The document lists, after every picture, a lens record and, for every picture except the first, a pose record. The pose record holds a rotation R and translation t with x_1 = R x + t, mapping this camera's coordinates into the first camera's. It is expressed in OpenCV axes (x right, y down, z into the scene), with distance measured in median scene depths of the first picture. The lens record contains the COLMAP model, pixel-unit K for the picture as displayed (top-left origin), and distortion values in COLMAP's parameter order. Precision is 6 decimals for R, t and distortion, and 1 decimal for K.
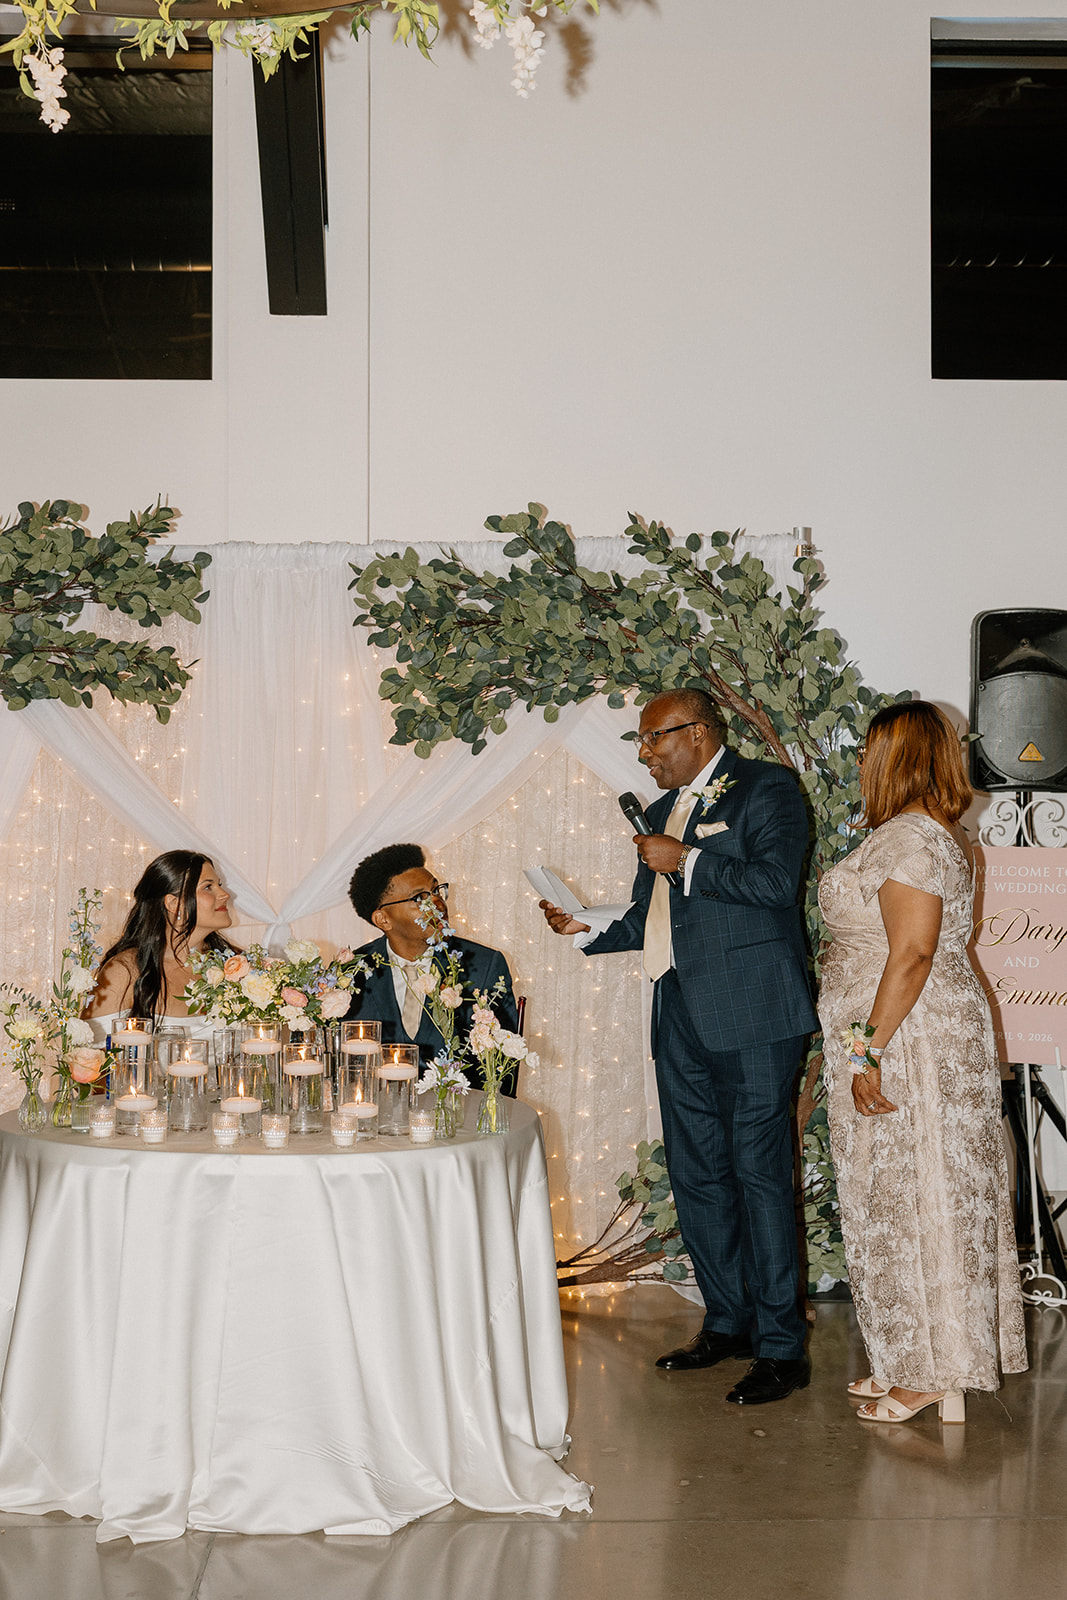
lens RADIAL K [[2338.5, 0, 533.5], [0, 2338.5, 800.0], [0, 0, 1]] dist [-0.018293, -0.015163]
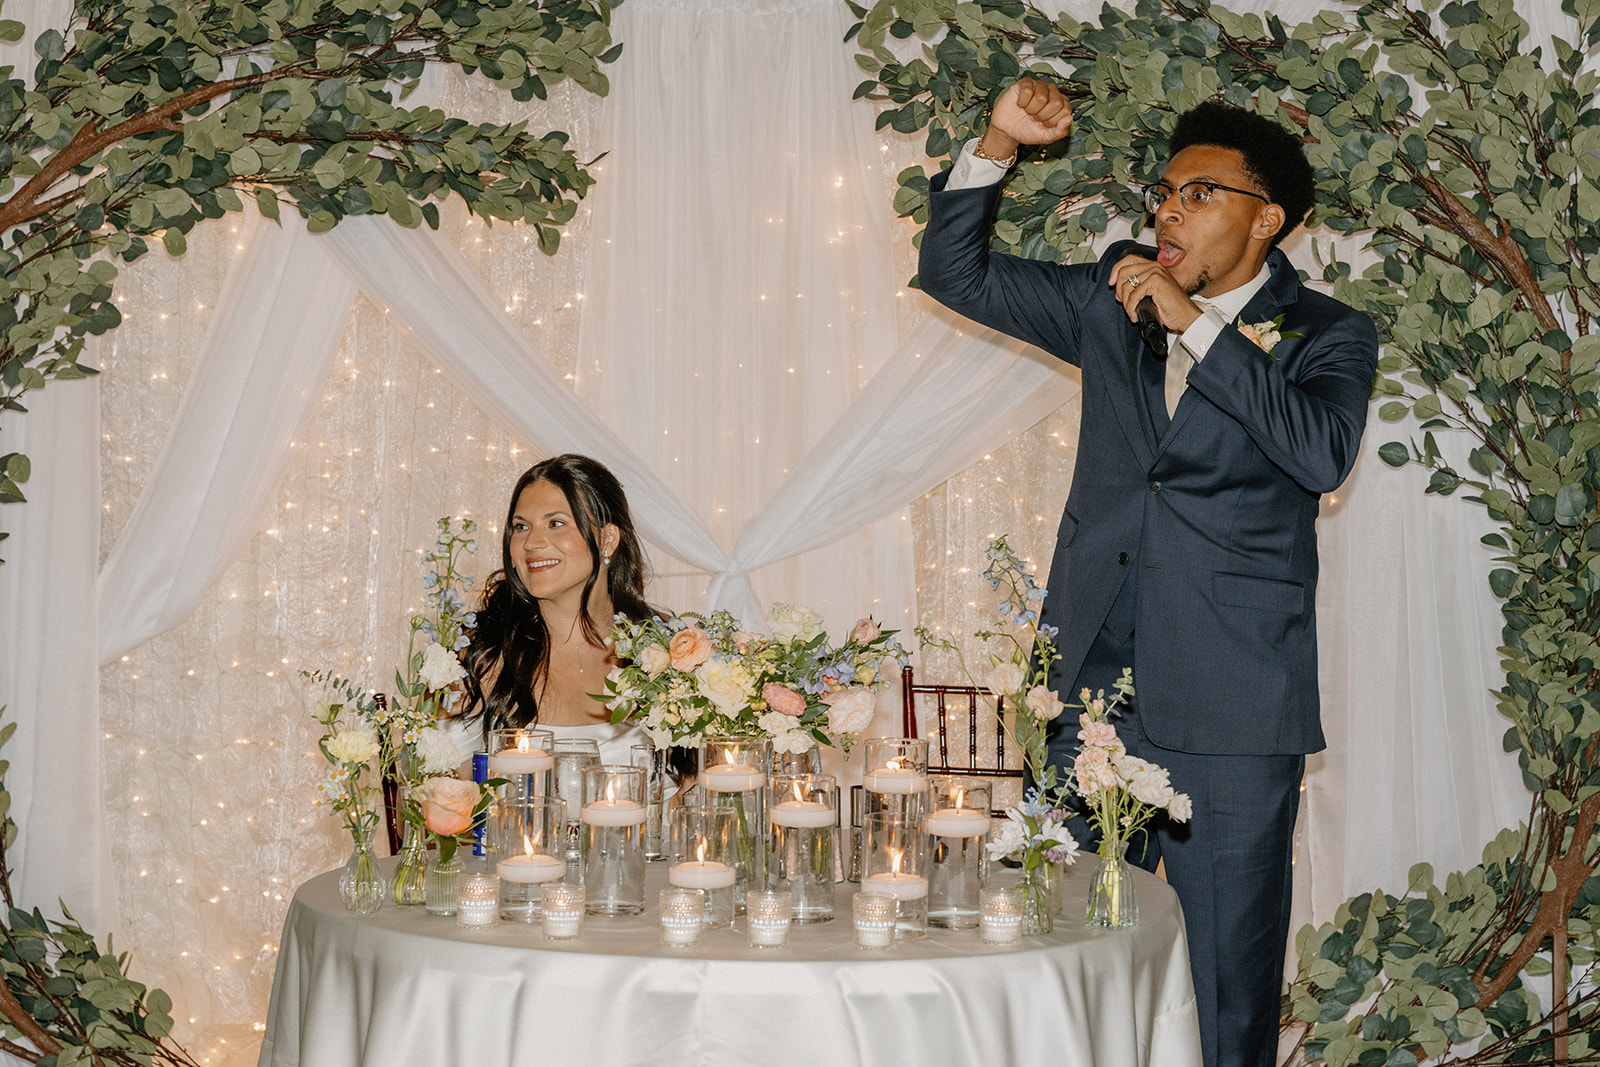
lens RADIAL K [[3355.7, 0, 800.0], [0, 3355.7, 533.5], [0, 0, 1]] dist [-0.040395, 0.027795]
pose [[0.998033, 0.009332, -0.061996, -0.034559], [-0.006522, 0.998948, 0.045387, 0.001087], [0.062355, -0.044894, 0.997044, 0.098785]]
